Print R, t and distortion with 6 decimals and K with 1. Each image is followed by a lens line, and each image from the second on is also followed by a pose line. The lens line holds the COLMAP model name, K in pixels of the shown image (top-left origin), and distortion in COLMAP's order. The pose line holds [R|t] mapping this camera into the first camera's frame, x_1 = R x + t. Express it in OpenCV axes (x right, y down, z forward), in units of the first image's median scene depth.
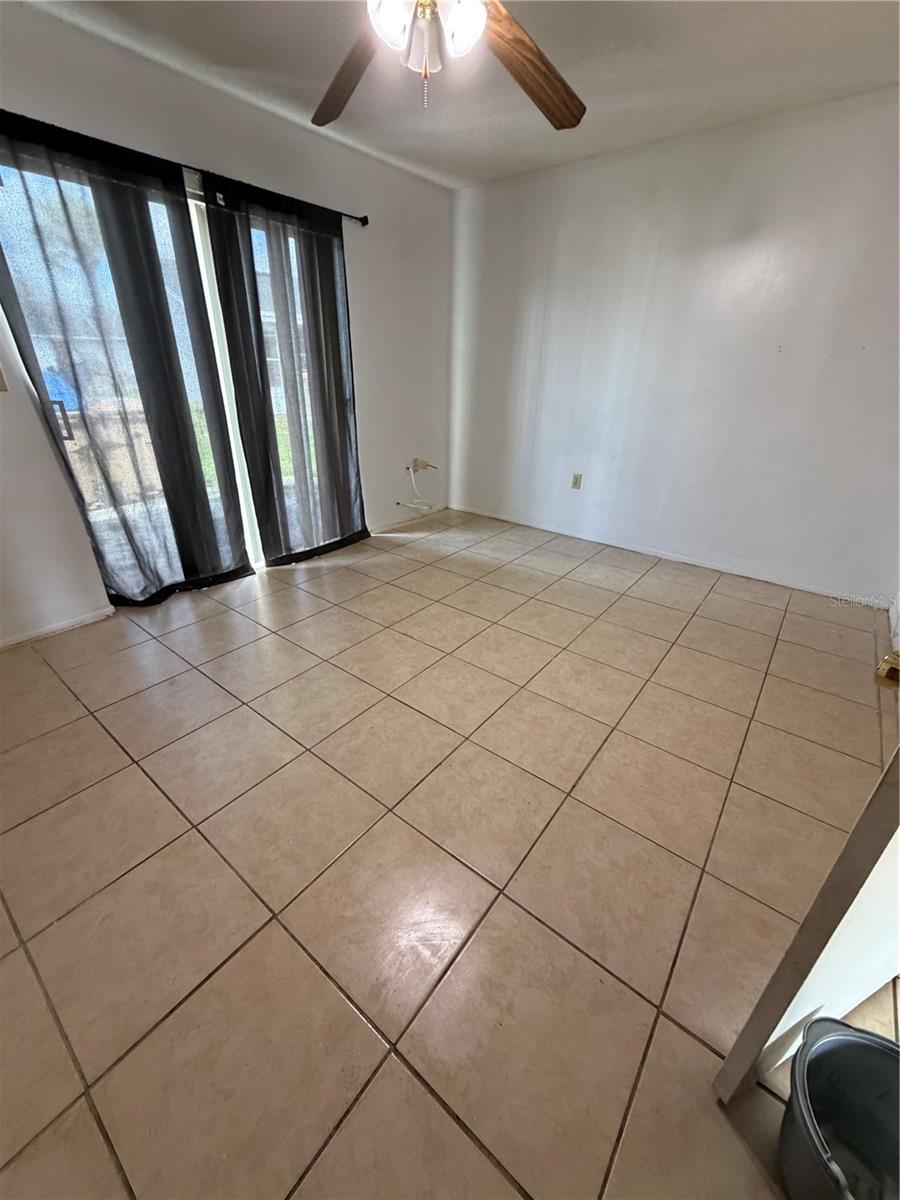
lens RADIAL K [[478.5, 0, 452.5], [0, 478.5, 596.9], [0, 0, 1]] dist [-0.001821, -0.000295]
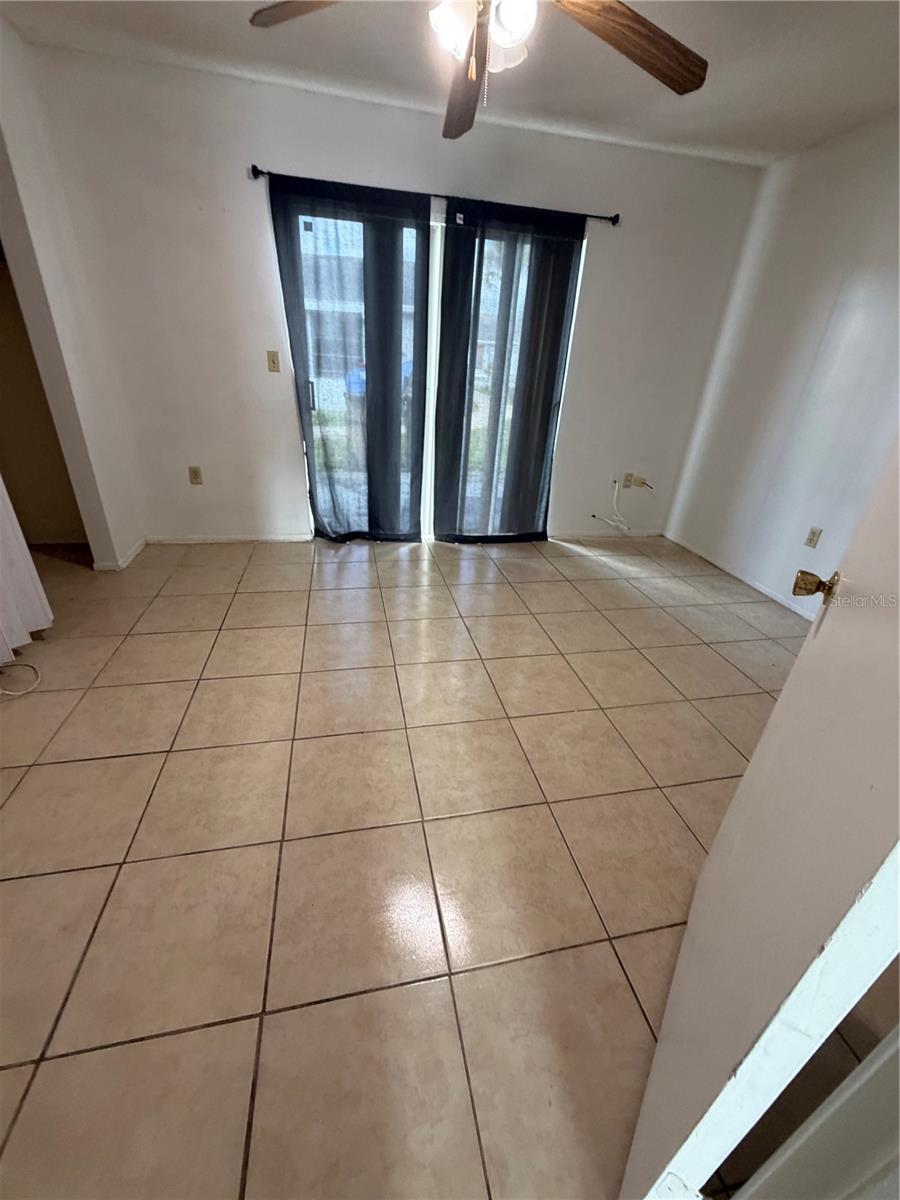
lens RADIAL K [[478.5, 0, 451.9], [0, 478.5, 599.1], [0, 0, 1]] dist [-0.001821, -0.000295]
pose [[0.762536, 0.315174, -0.564982, 0.325085], [-0.319745, 0.942791, 0.094385, -0.049741], [0.562408, 0.108678, 0.819687, 0.103361]]
